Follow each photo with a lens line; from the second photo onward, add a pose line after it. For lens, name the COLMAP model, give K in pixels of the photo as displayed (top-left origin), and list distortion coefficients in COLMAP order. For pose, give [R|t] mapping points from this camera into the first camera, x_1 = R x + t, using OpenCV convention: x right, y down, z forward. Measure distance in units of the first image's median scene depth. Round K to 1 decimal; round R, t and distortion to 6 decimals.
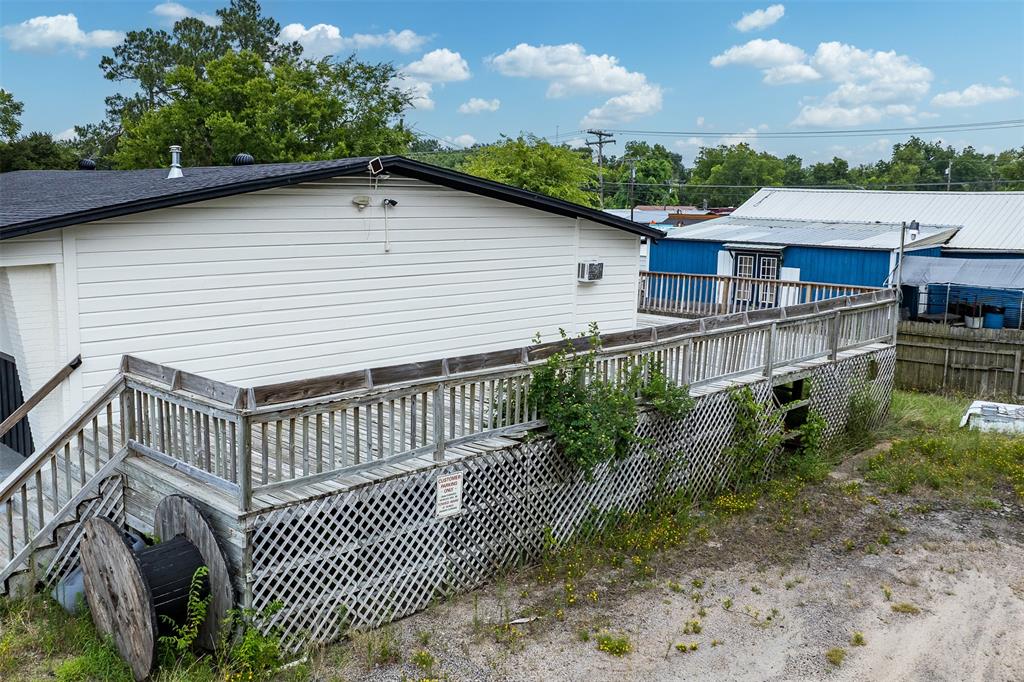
lens RADIAL K [[924.7, 0, 433.9], [0, 924.7, 327.2], [0, 0, 1]] dist [-0.010445, -0.020560]
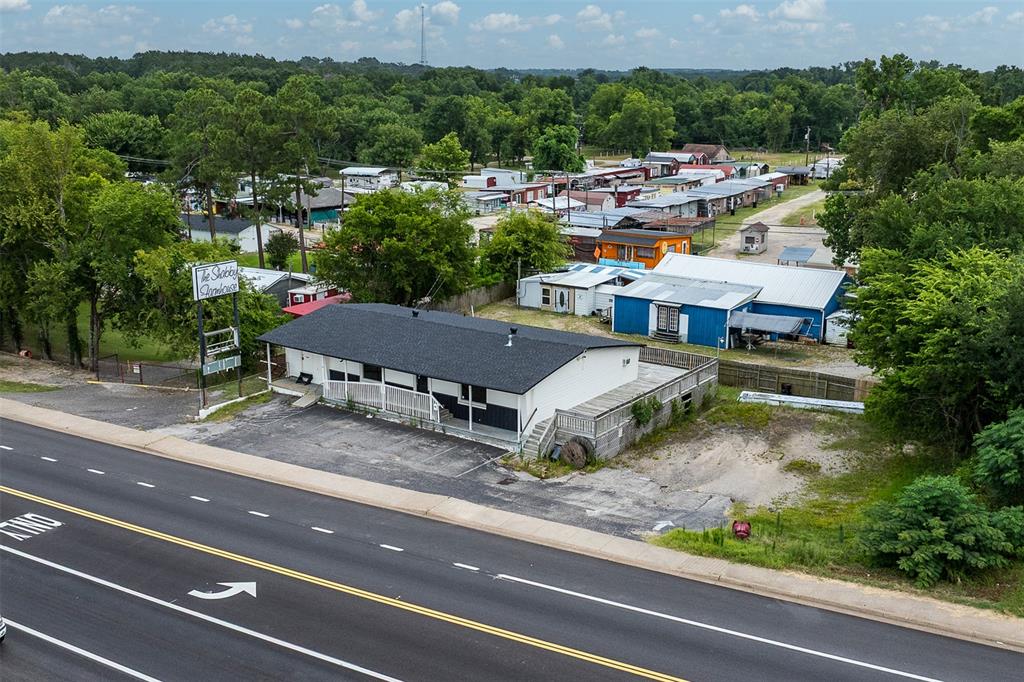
lens RADIAL K [[1092.6, 0, 512.0], [0, 1092.6, 341.0], [0, 0, 1]] dist [-0.004625, -0.010363]
pose [[0.976356, -0.054095, 0.209289, -1.328727], [0.033259, 0.994246, 0.101830, -0.697499], [-0.213593, -0.092462, 0.972537, -3.422326]]
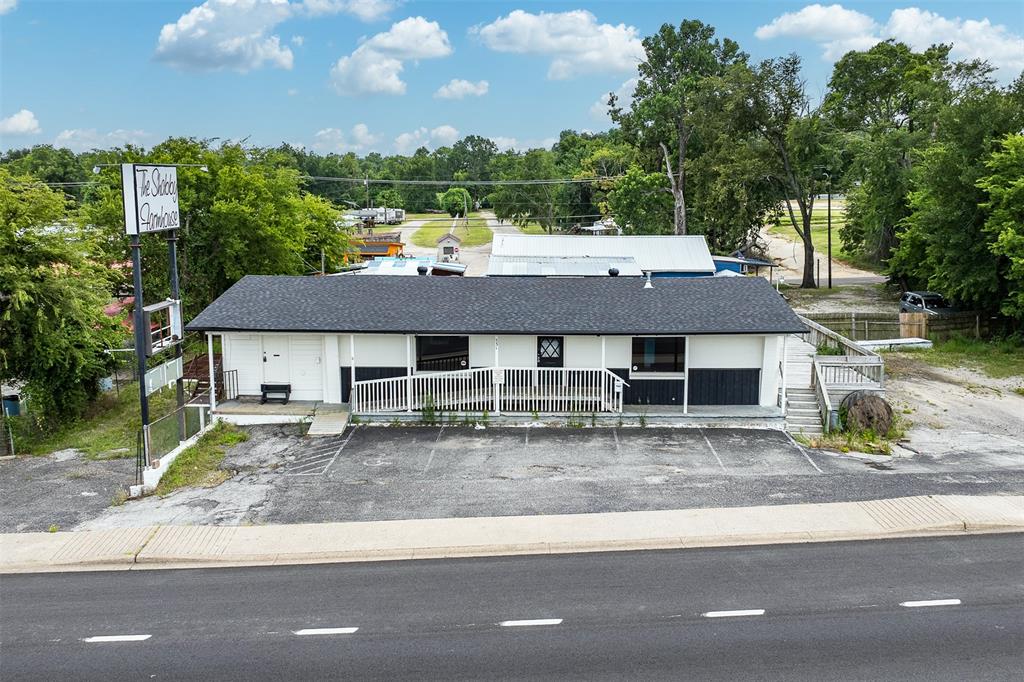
lens RADIAL K [[952.4, 0, 543.0], [0, 952.4, 340.5], [0, 0, 1]] dist [-0.014172, -0.009625]
pose [[0.676650, -0.124366, 0.725726, -2.526765], [0.106541, 0.991797, 0.070626, -0.266734], [-0.728556, 0.029530, 0.684349, -0.412780]]
